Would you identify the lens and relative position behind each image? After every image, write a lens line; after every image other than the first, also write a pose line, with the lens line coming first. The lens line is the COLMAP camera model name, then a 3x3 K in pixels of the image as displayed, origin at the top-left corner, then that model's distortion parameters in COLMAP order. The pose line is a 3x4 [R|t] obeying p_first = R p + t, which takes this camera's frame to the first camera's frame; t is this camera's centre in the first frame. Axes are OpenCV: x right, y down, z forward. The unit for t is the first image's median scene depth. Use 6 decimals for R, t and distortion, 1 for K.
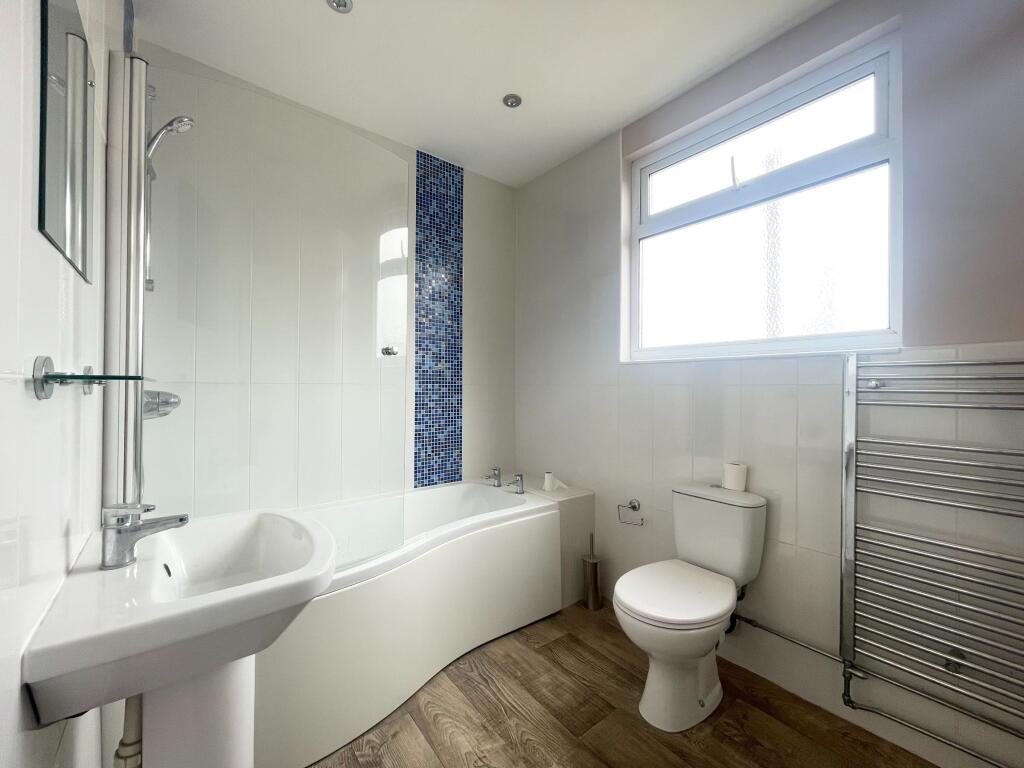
lens RADIAL K [[409.1, 0, 507.3], [0, 409.1, 385.6], [0, 0, 1]] dist [-0.006512, 0.000038]
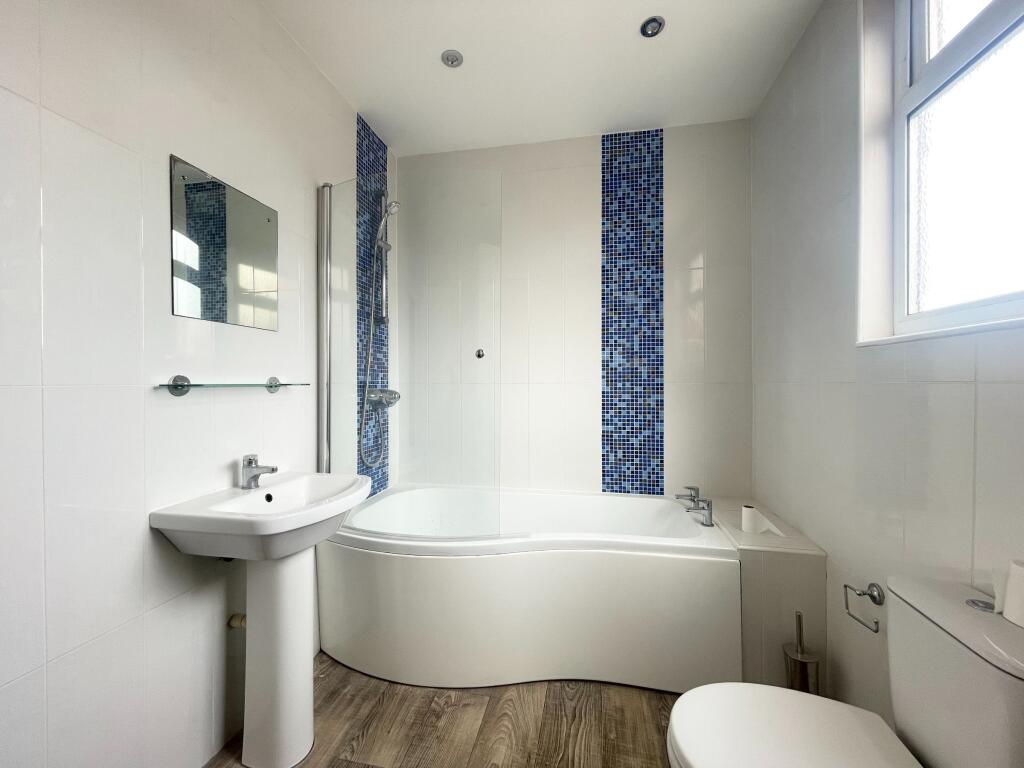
lens RADIAL K [[409.1, 0, 507.3], [0, 409.1, 385.6], [0, 0, 1]] dist [-0.006512, 0.000038]
pose [[0.645235, -0.003578, -0.763976, 0.352858], [0.007457, 0.999971, 0.001615, -0.000178], [0.763948, -0.006738, 0.645243, 0.213995]]
